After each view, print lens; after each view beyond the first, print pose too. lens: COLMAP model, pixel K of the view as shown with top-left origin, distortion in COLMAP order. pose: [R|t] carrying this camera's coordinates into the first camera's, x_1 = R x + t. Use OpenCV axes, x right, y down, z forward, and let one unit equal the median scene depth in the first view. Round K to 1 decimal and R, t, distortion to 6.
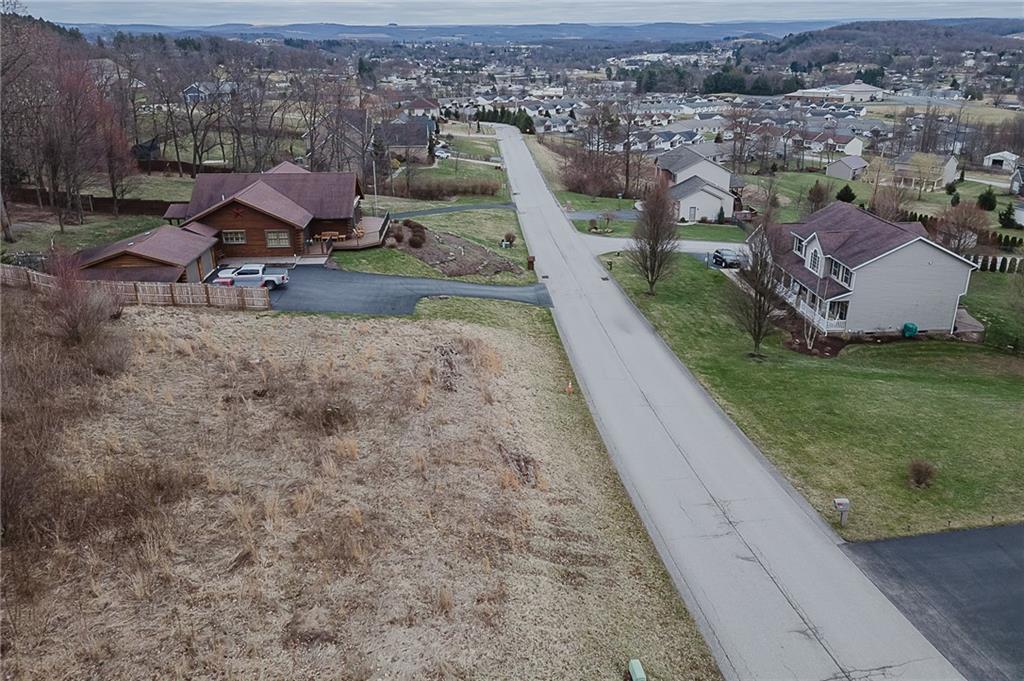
lens RADIAL K [[719.2, 0, 517.1], [0, 719.2, 338.4], [0, 0, 1]] dist [0.057588, -0.048007]
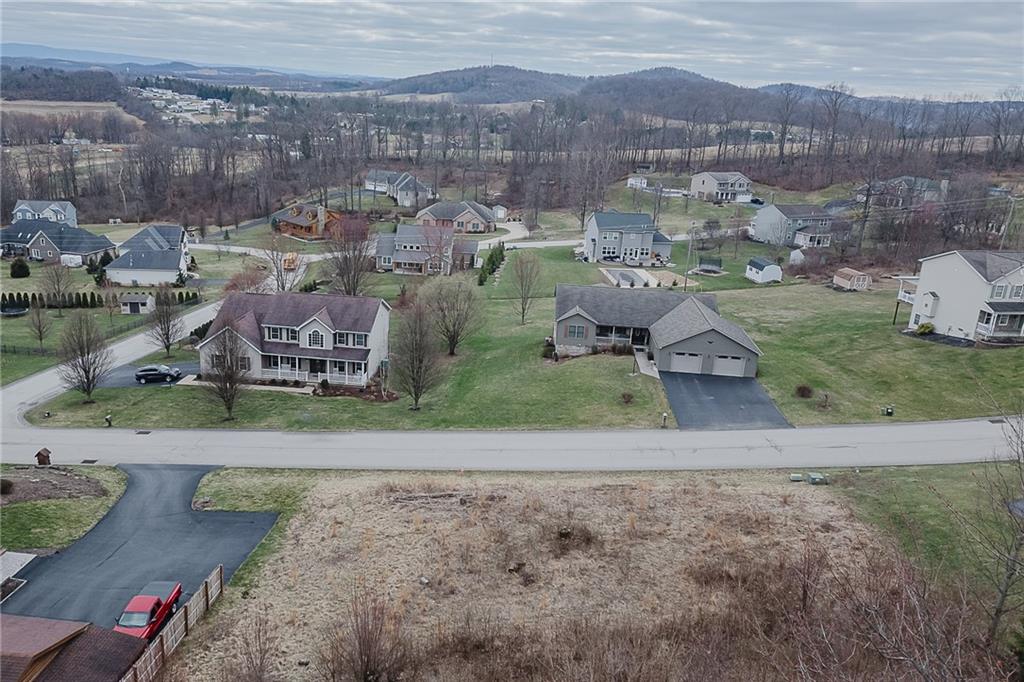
lens RADIAL K [[832.6, 0, 479.5], [0, 832.6, 308.9], [0, 0, 1]] dist [0.080341, -0.097860]
pose [[0.175381, -0.239966, 0.954808, -0.778319], [0.341474, 0.924460, 0.169616, -0.268780], [-0.923383, 0.296295, 0.244075, 0.348015]]
